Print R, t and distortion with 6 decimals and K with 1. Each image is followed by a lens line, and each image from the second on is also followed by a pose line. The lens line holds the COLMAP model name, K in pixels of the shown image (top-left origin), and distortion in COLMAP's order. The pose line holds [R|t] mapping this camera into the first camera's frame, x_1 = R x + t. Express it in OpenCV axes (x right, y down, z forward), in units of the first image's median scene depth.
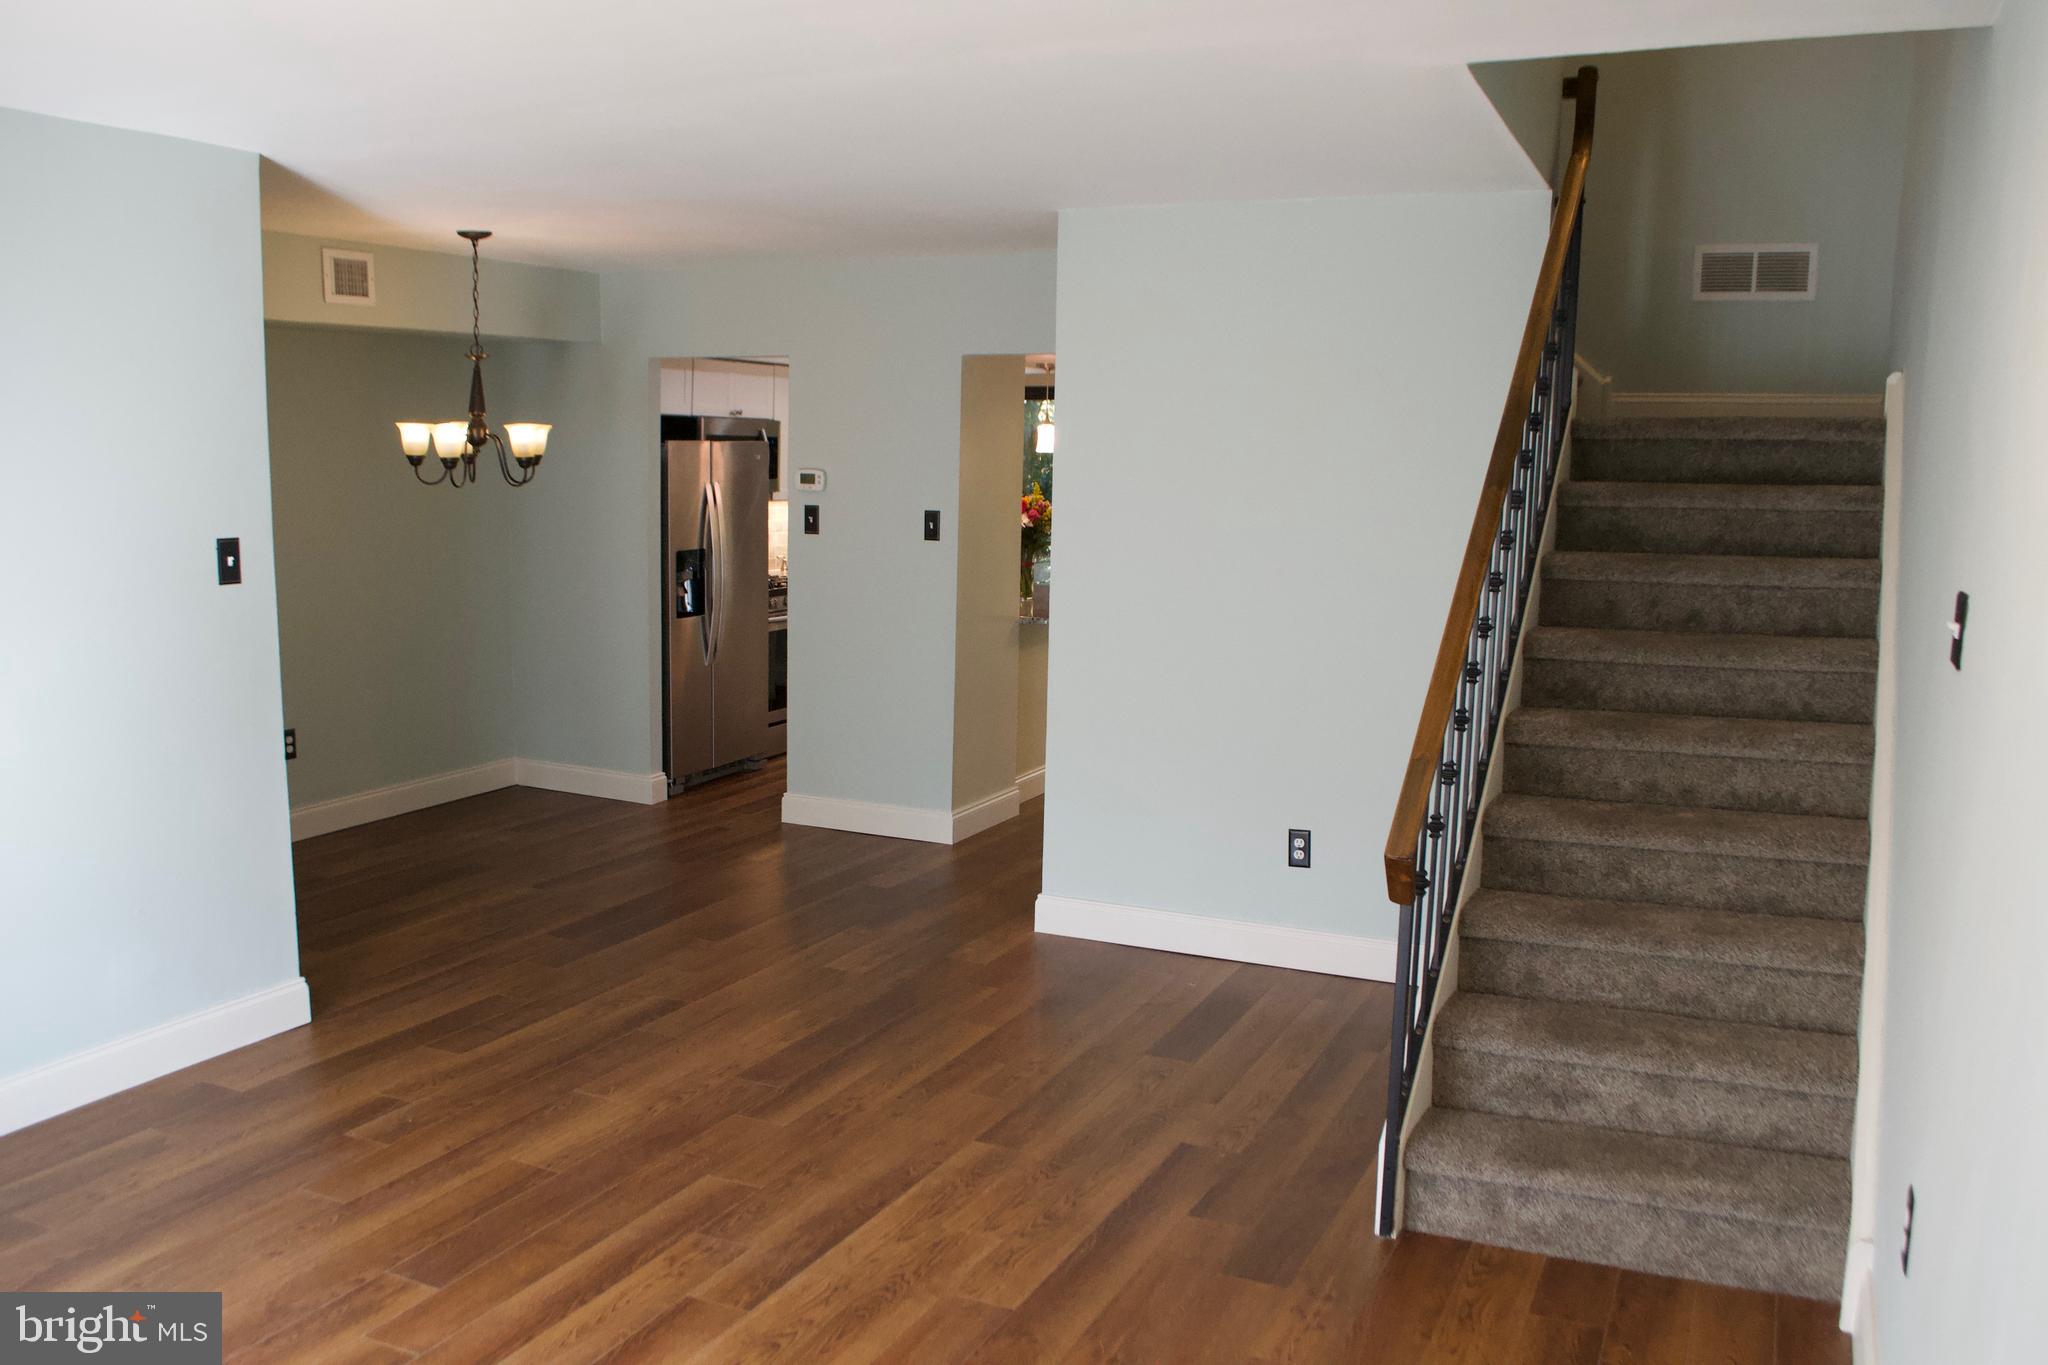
lens RADIAL K [[1700.2, 0, 1024.0], [0, 1700.2, 682.5], [0, 0, 1]] dist [-0.051292, 0.001132]
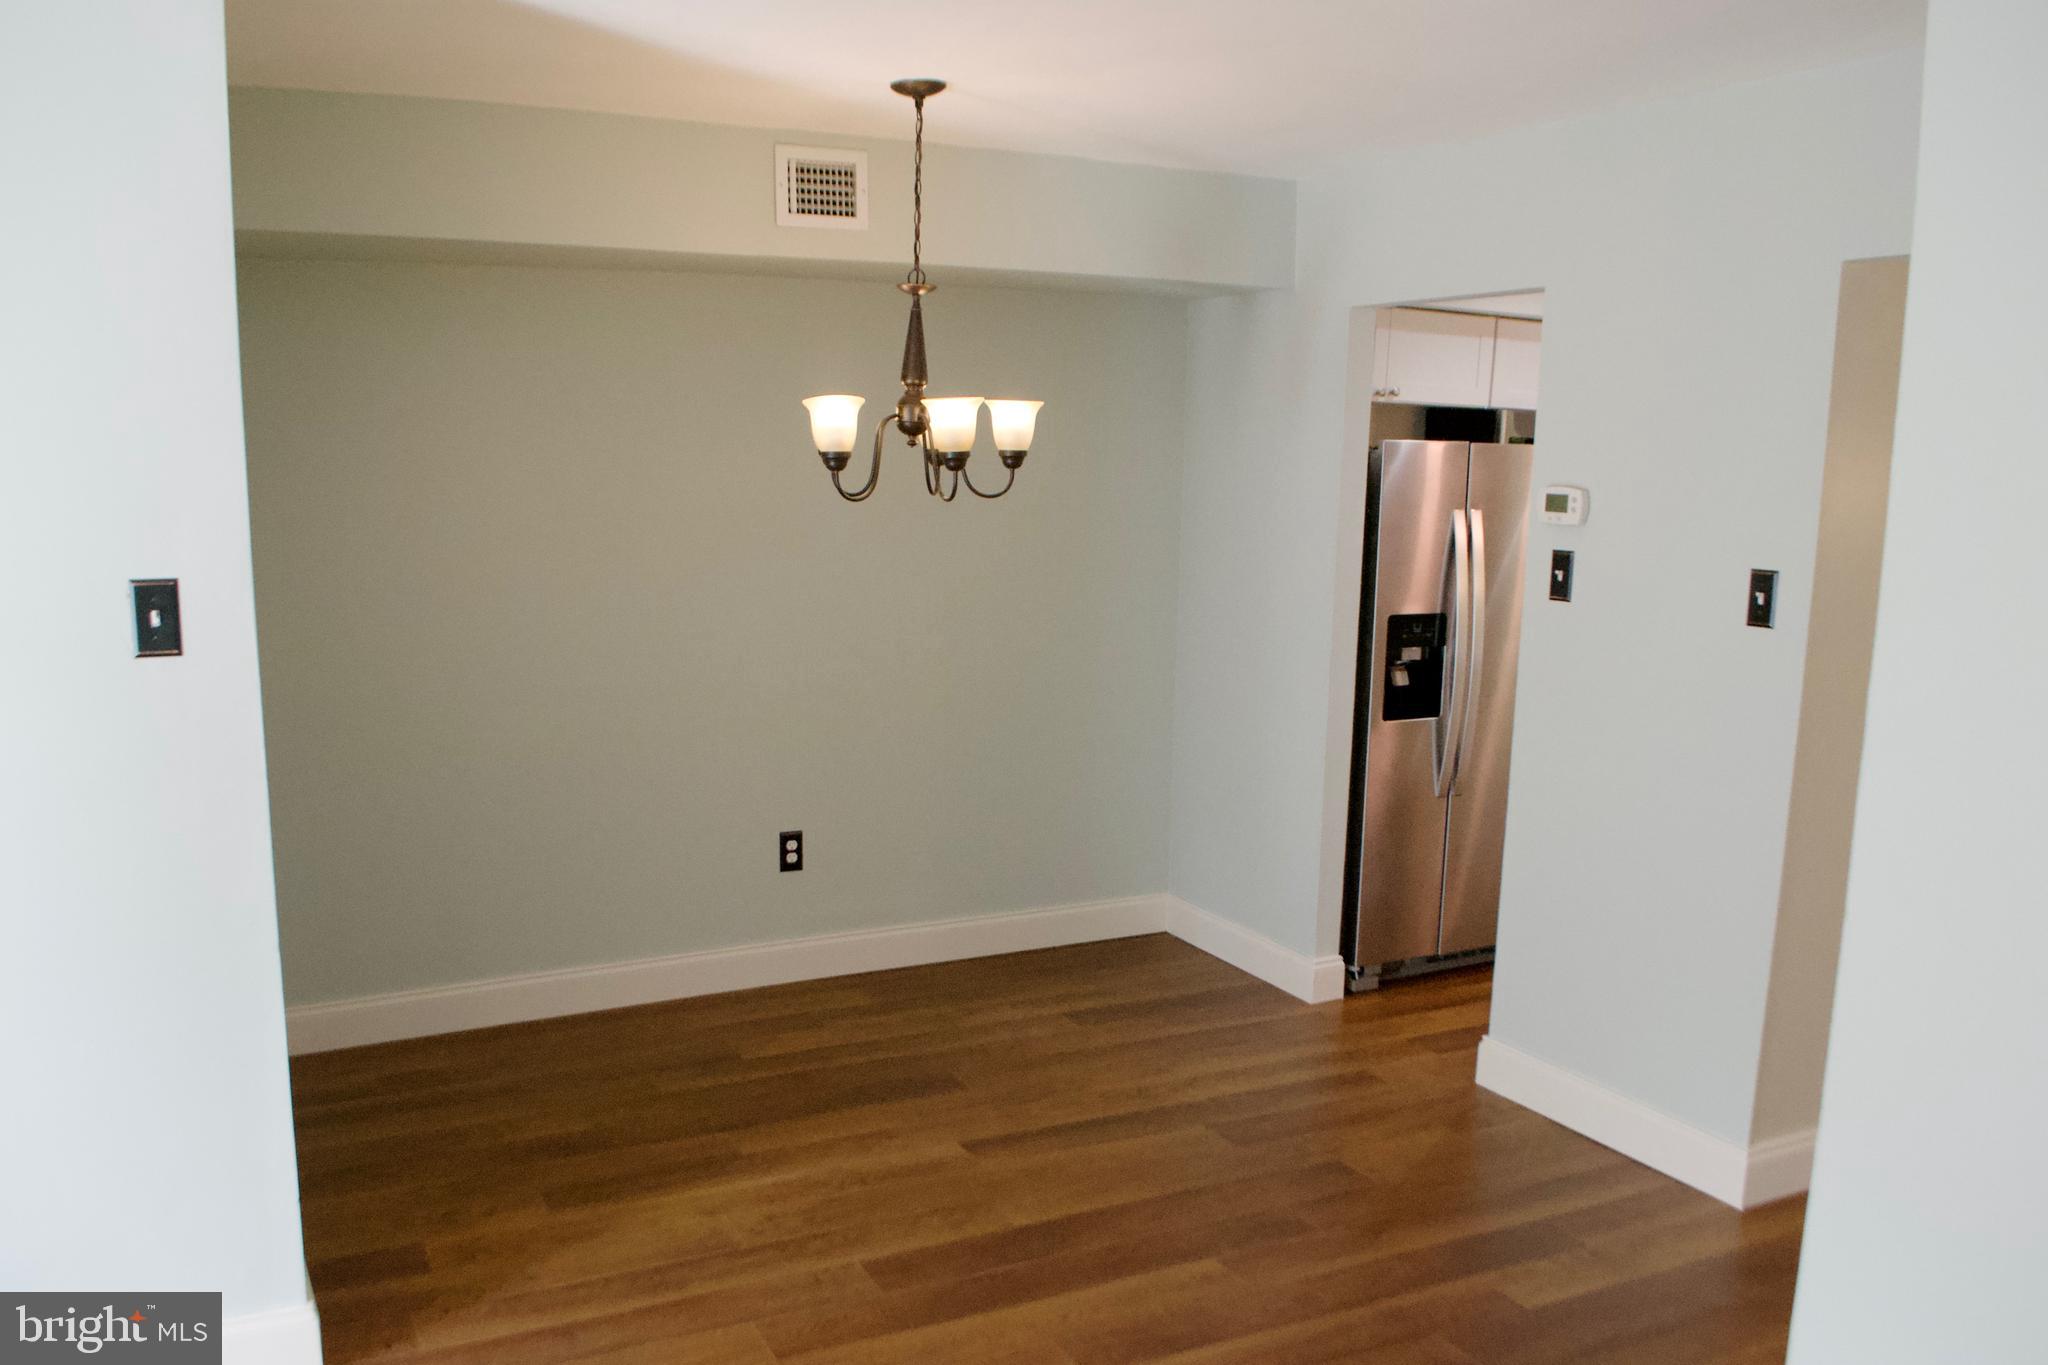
lens RADIAL K [[1659.3, 0, 1029.7], [0, 1659.3, 726.3], [0, 0, 1]] dist [-0.055274, 0.002121]
pose [[0.788413, 0.095680, -0.607660, 0.074647], [-0.090942, 0.995104, 0.038692, -0.051685], [0.608387, 0.024756, 0.793254, 0.461673]]
